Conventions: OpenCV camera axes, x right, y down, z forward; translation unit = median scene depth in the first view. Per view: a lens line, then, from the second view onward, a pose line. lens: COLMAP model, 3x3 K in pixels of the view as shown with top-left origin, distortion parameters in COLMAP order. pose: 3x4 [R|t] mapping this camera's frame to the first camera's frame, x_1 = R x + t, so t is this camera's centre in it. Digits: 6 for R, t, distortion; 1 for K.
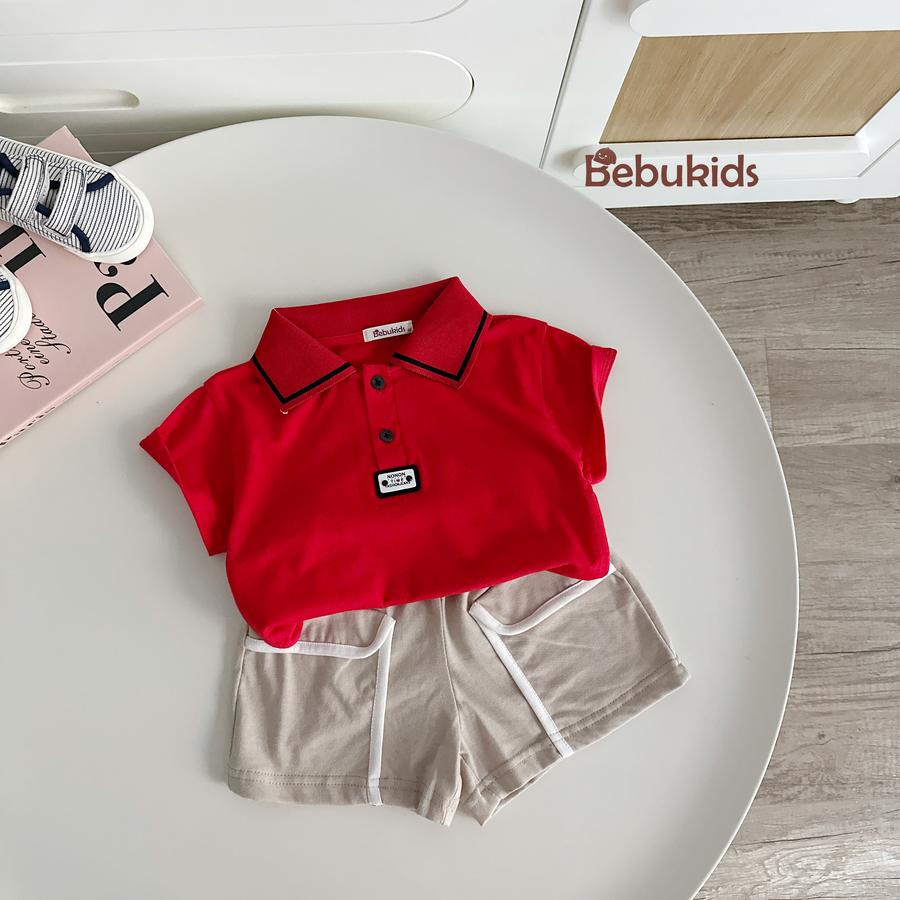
lens RADIAL K [[843.4, 0, 450.0], [0, 843.4, 450.0], [0, 0, 1]] dist [-0.004218, -0.011881]
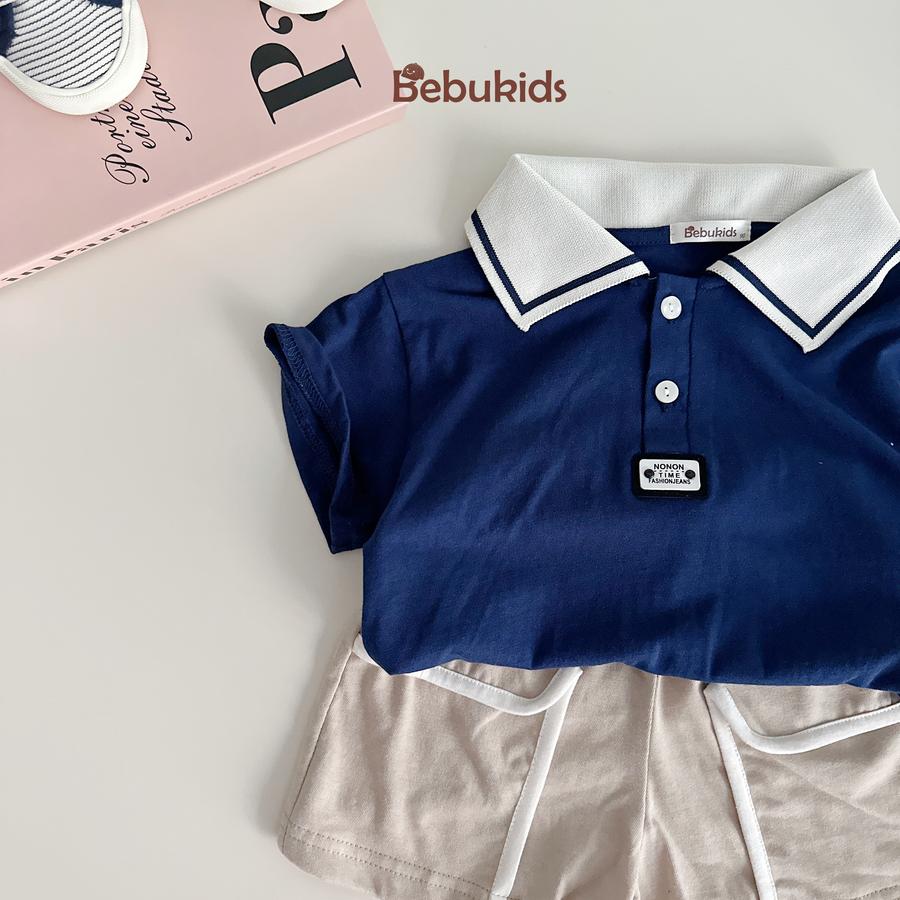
lens RADIAL K [[845.0, 0, 443.3], [0, 845.0, 446.4], [0, 0, 1]] dist [-0.010327, -0.005393]
pose [[0.970135, 0.239678, -0.037318, -0.136276], [-0.236415, 0.968704, 0.075632, 0.009359], [0.054278, -0.064550, 0.996437, 0.265143]]
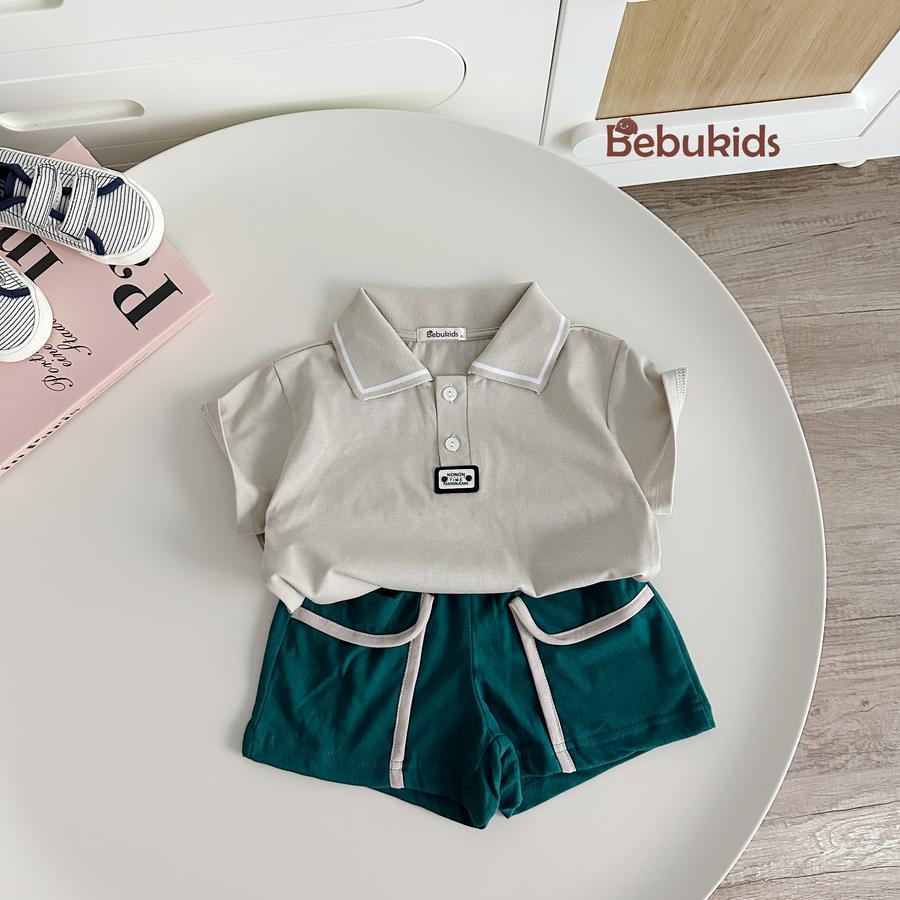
lens RADIAL K [[843.4, 0, 450.0], [0, 843.4, 450.0], [0, 0, 1]] dist [-0.004218, -0.011881]
pose [[0.997260, -0.064300, -0.036575, 0.012326], [0.063442, 0.997693, -0.024166, 0.038621], [0.038044, 0.021779, 0.999039, -0.007614]]
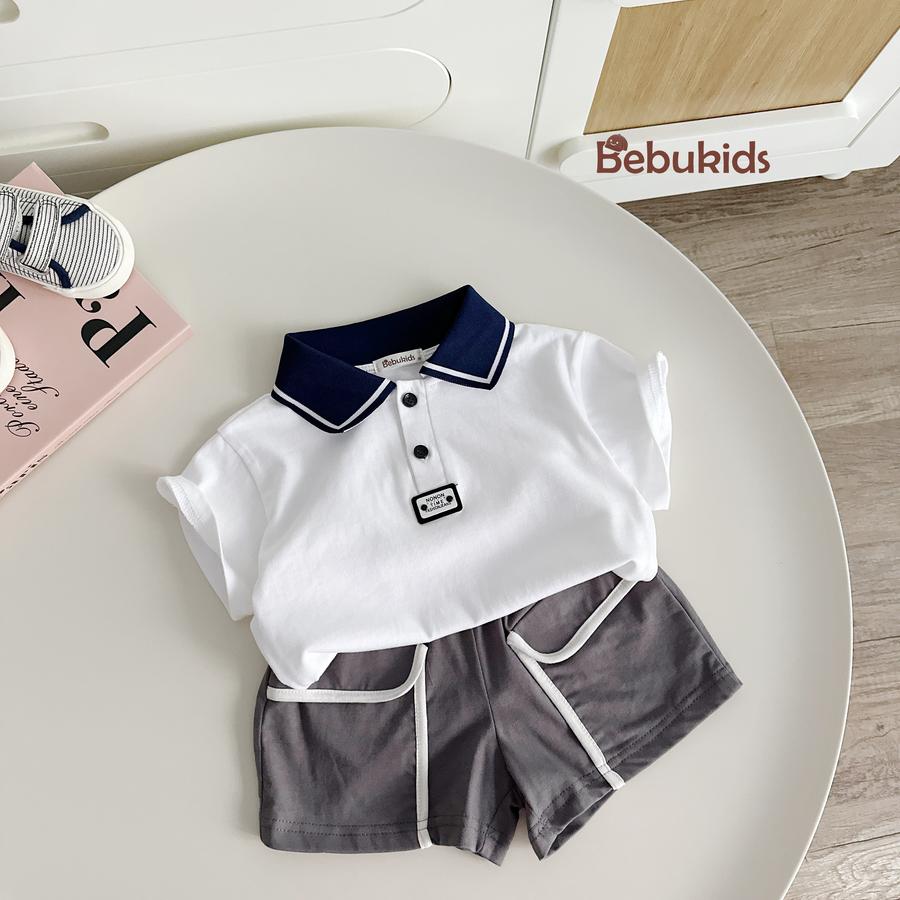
lens RADIAL K [[845.1, 0, 451.6], [0, 845.1, 458.3], [0, 0, 1]] dist [-0.007434, -0.008957]
pose [[0.994777, -0.101925, 0.005429, -0.015406], [0.102065, 0.993841, -0.043150, 0.029525], [-0.000997, 0.043479, 0.999054, 0.036196]]
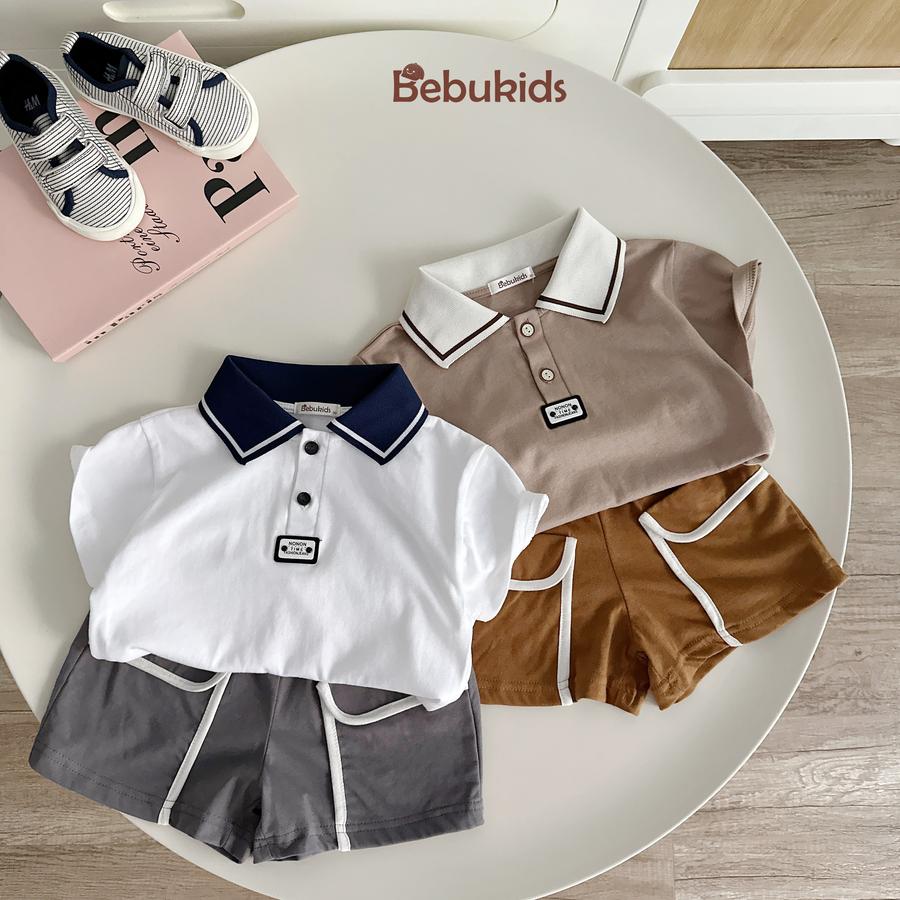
lens RADIAL K [[840.9, 0, 443.2], [0, 840.9, 447.9], [0, 0, 1]] dist [0.008699, -0.031249]
pose [[0.999321, 0.028429, -0.023420, -0.056277], [-0.028225, 0.999561, 0.008970, 0.092566], [0.023665, -0.008303, 0.999685, -0.052649]]
